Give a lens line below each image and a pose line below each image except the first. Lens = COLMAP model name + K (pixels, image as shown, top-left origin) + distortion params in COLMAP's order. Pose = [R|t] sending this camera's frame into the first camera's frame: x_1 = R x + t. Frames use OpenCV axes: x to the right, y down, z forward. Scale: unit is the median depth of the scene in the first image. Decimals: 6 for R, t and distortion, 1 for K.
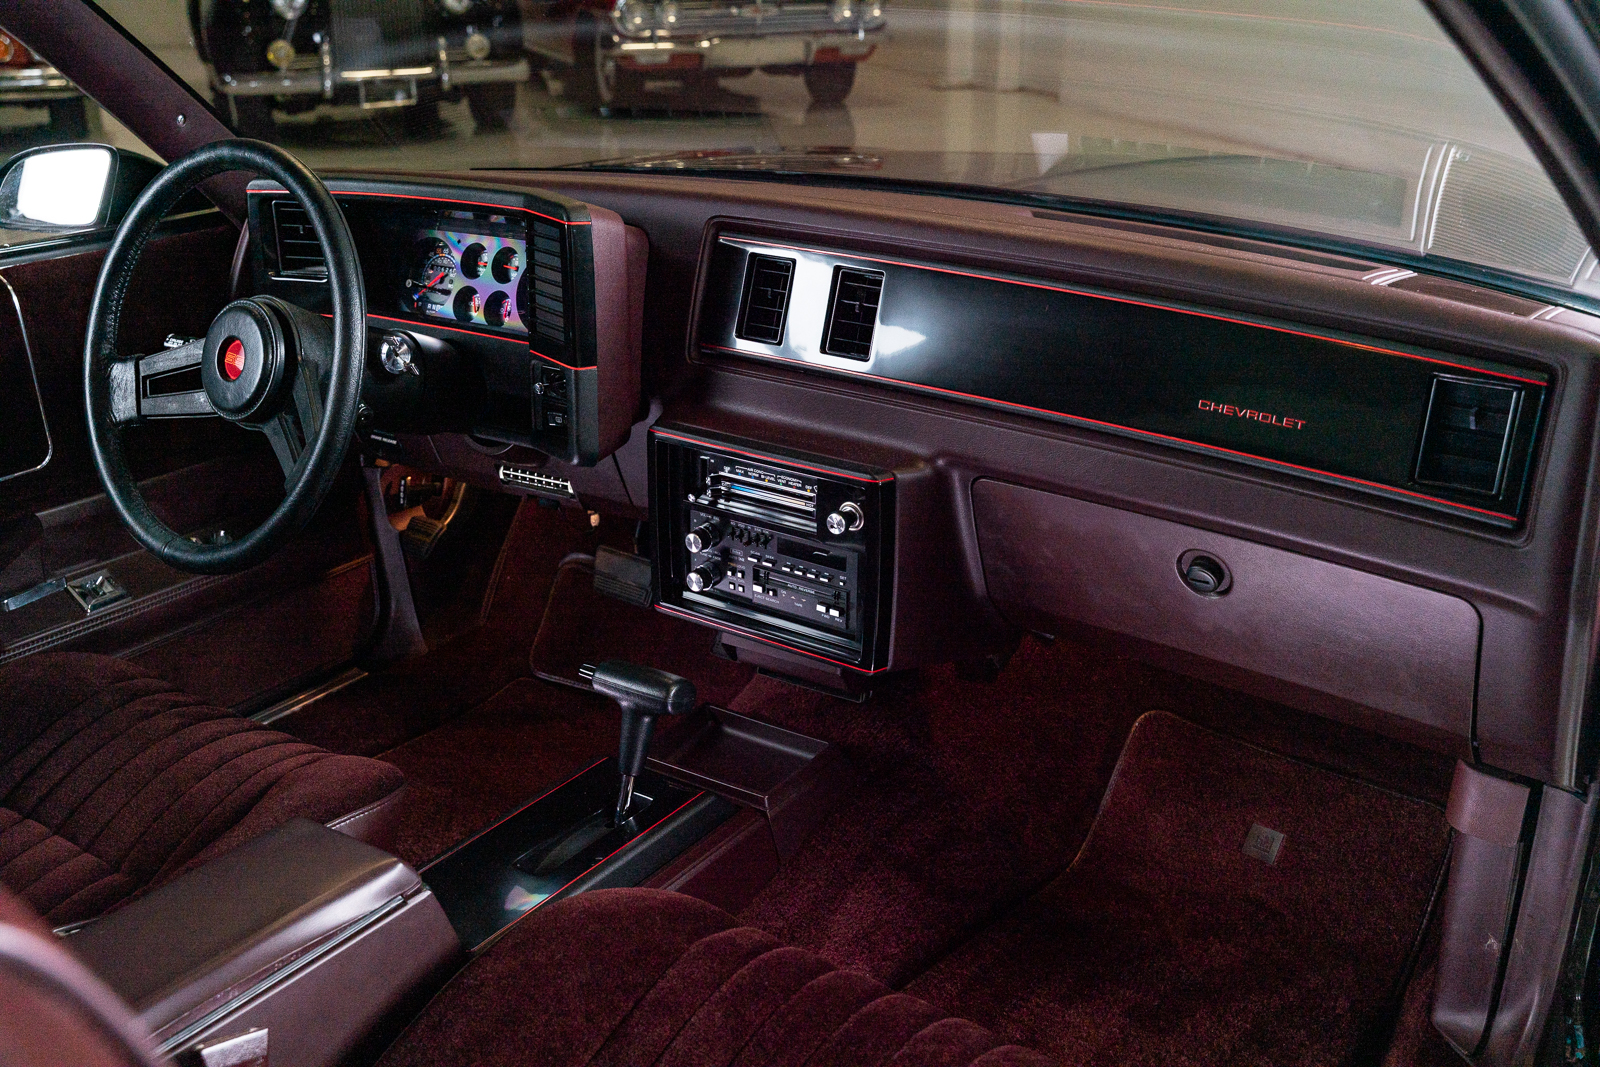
lens RADIAL K [[1564.0, 0, 796.5], [0, 1564.0, 528.0], [0, 0, 1]] dist [-0.001688, 0.000000]
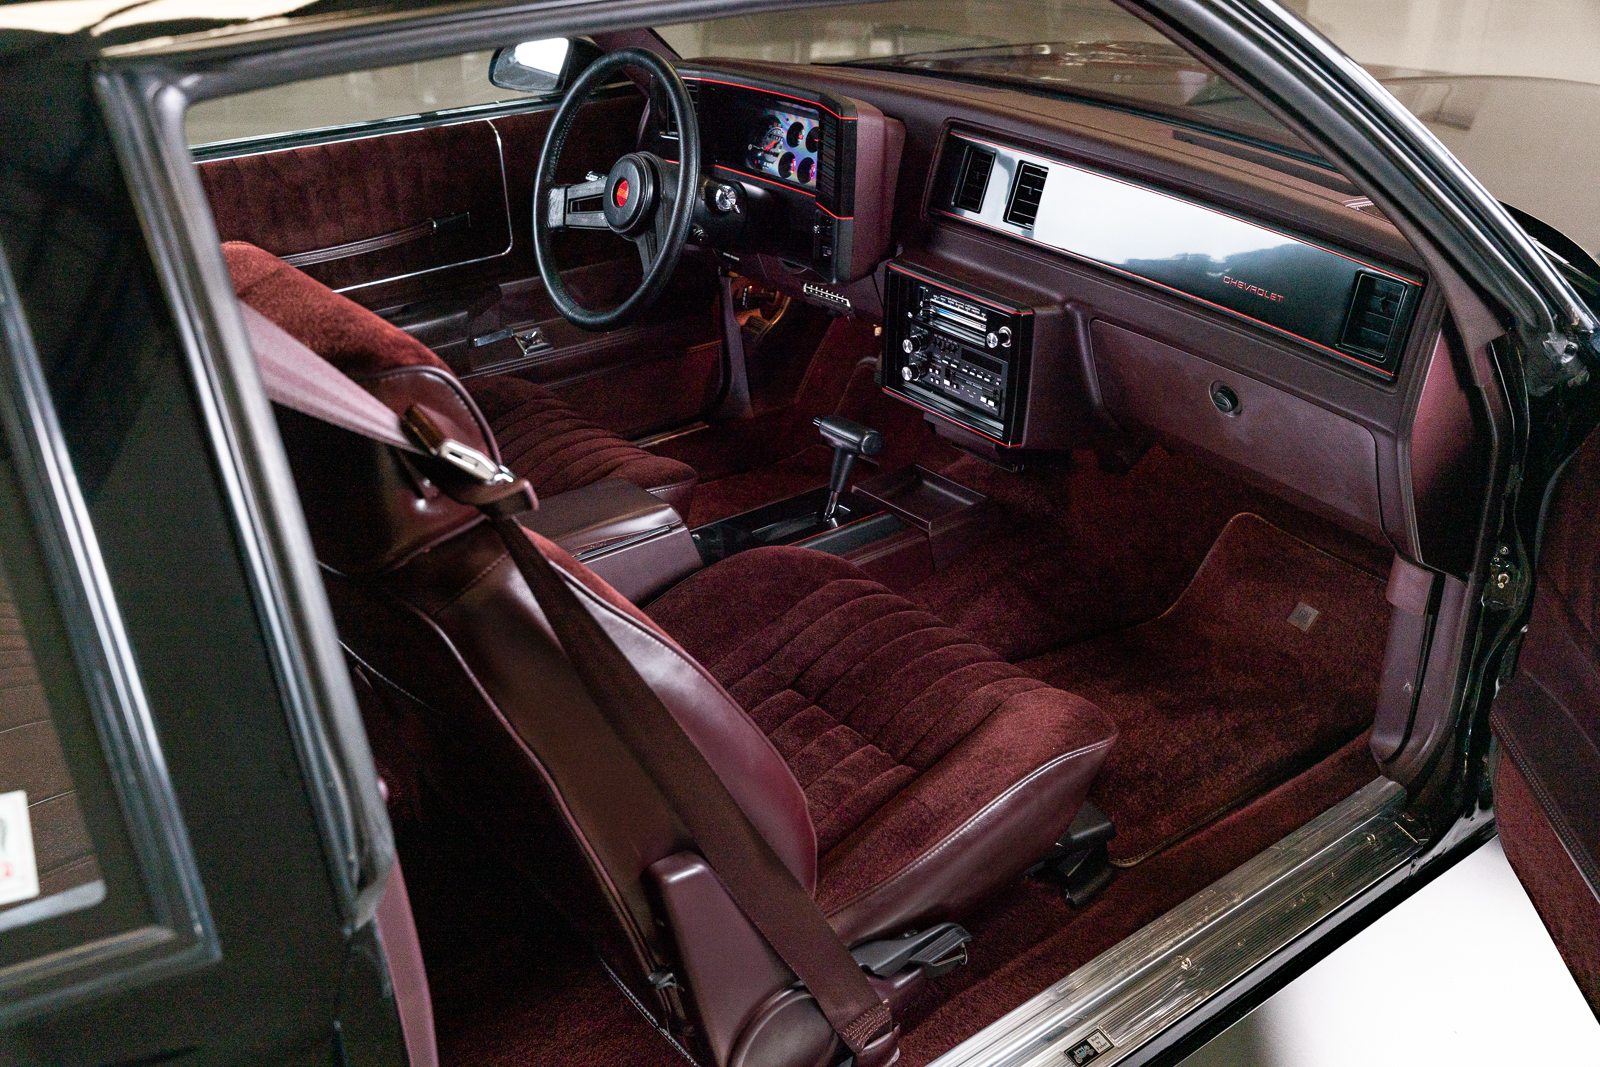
lens RADIAL K [[1564.0, 0, 805.6], [0, 1564.0, 527.5], [0, 0, 1]] dist [-0.001688, 0.000000]
pose [[0.957172, 0.134970, -0.256133, 0.238941], [-0.109515, 0.987742, 0.111234, 0.024795], [0.268007, -0.078420, 0.960220, -0.431130]]
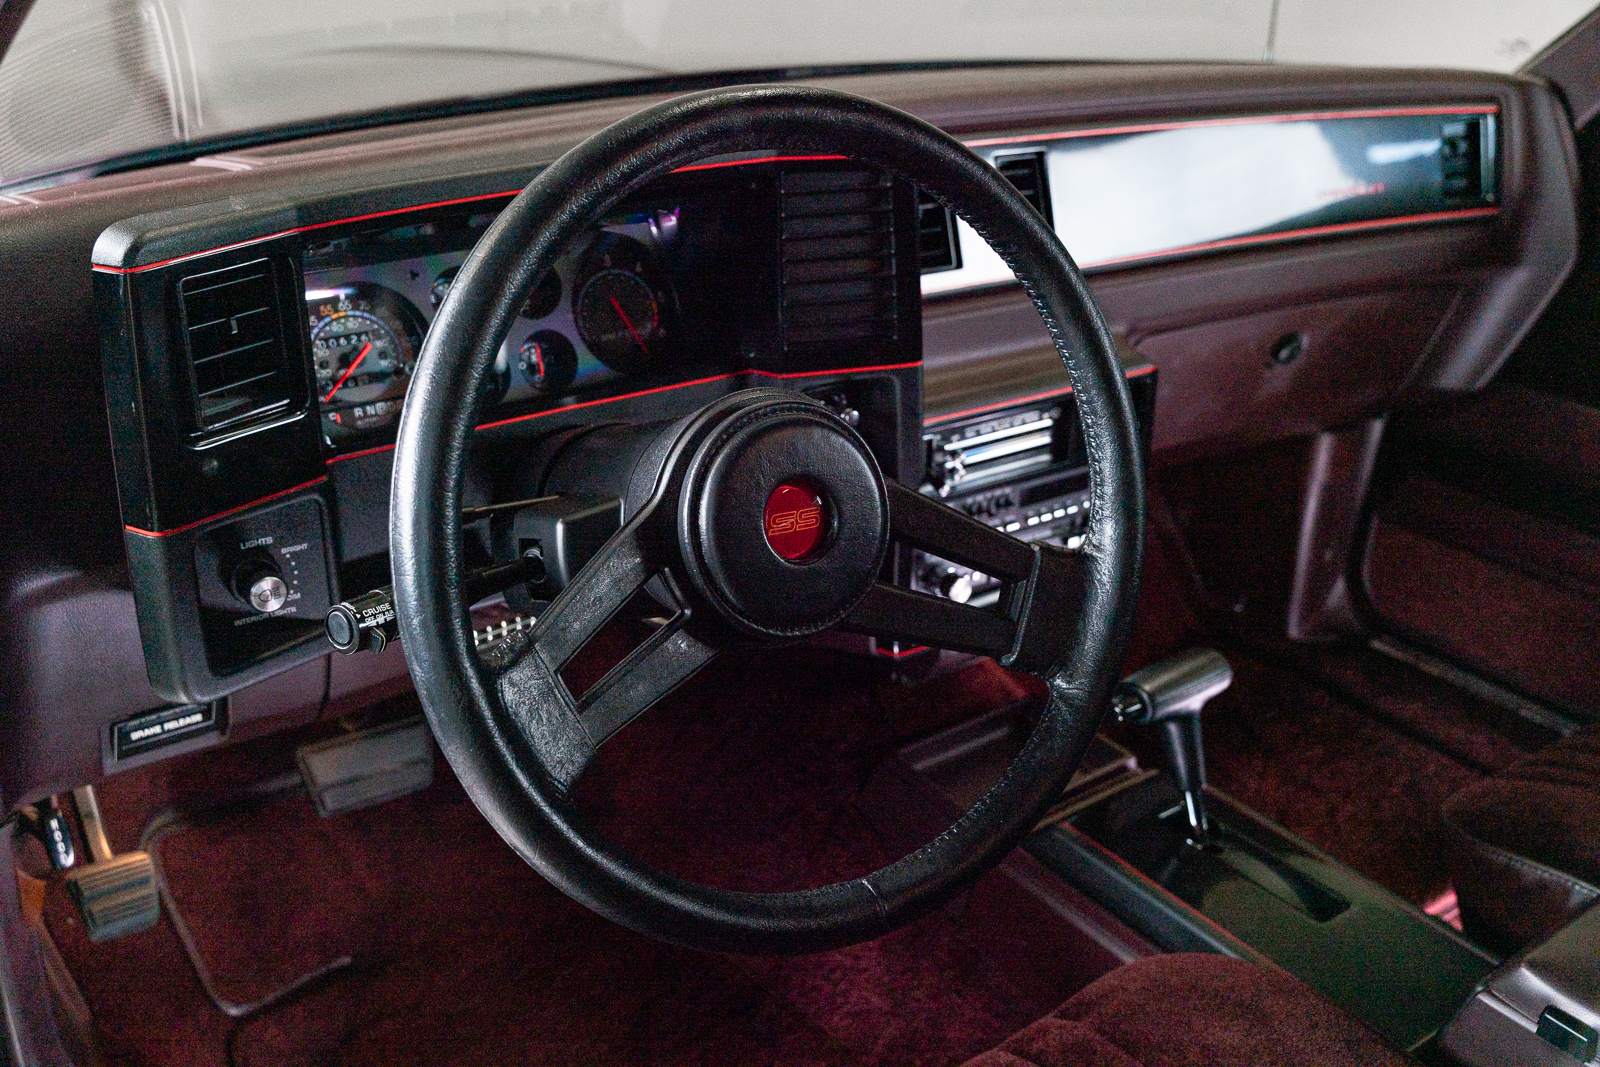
lens RADIAL K [[1564.0, 0, 805.2], [0, 1564.0, 531.5], [0, 0, 1]] dist [-0.001688, 0.000000]
pose [[0.330816, -0.368805, 0.868645, -0.767542], [0.323901, 0.908930, 0.262554, -0.225757], [-0.886369, 0.194498, 0.420144, 0.746376]]
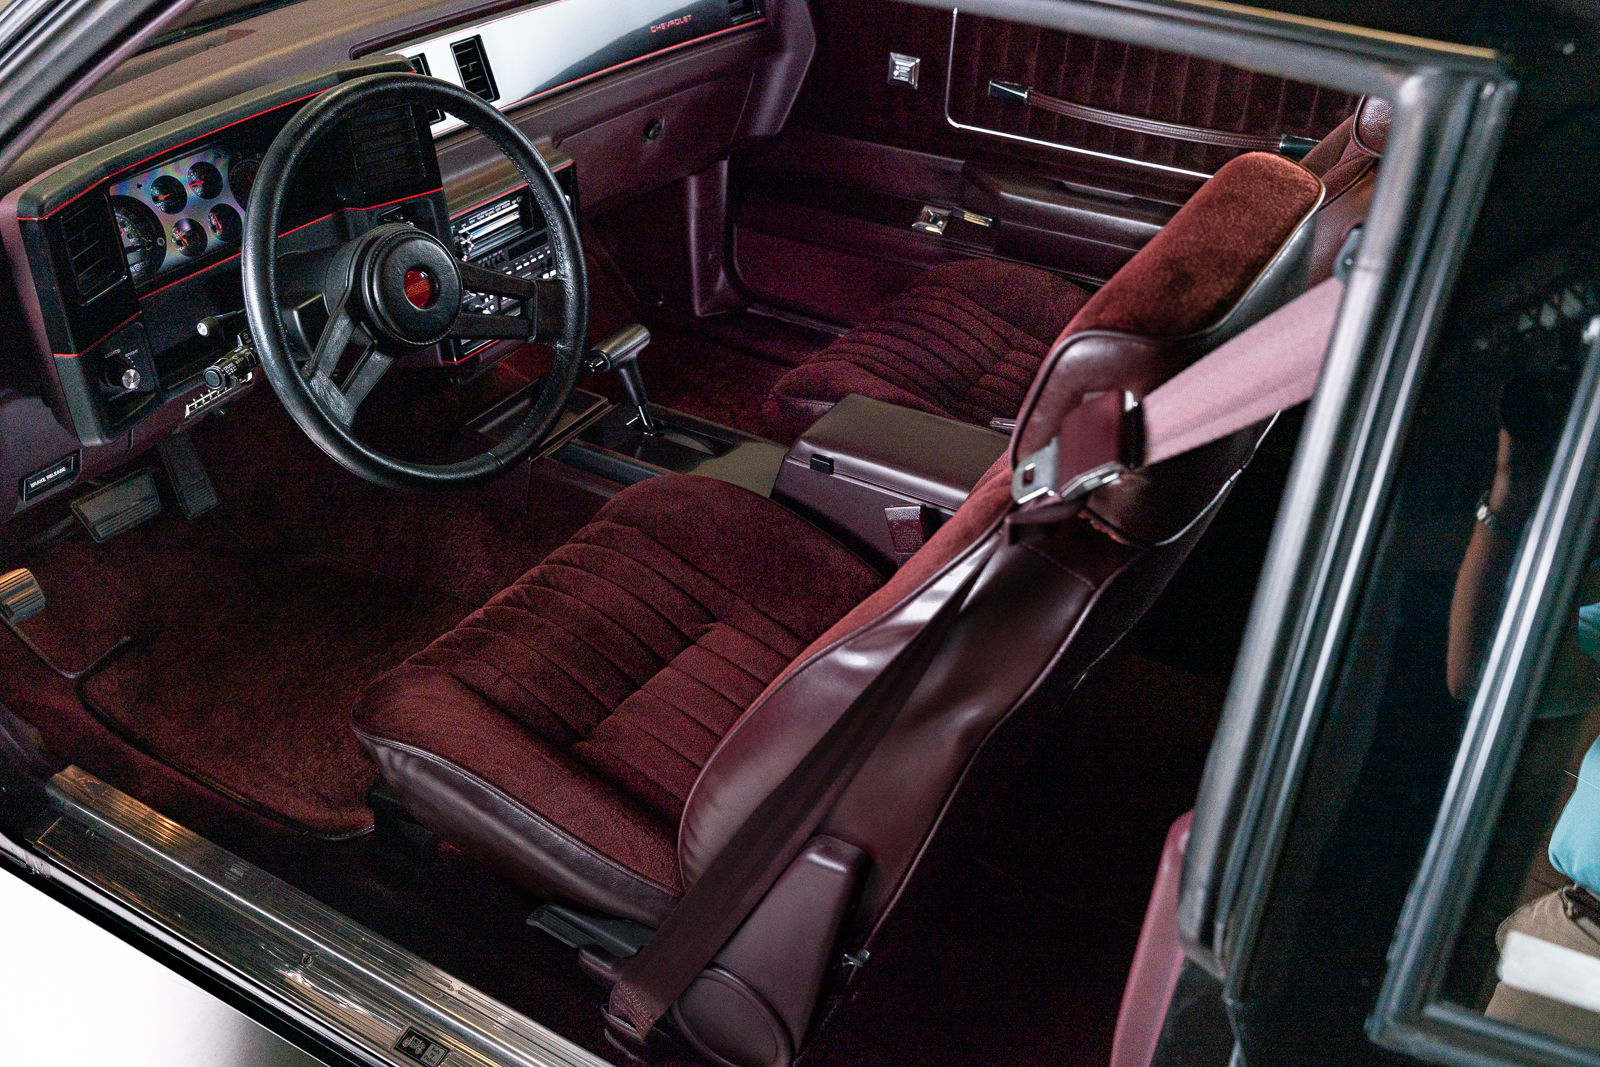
lens RADIAL K [[1564.0, 0, 805.7], [0, 1564.0, 532.0], [0, 0, 1]] dist [-0.001688, 0.000000]
pose [[-0.049682, -0.540392, 0.839945, -1.281963], [0.364890, 0.773029, 0.518924, -0.410302], [-0.929724, 0.332269, 0.158778, 0.616036]]
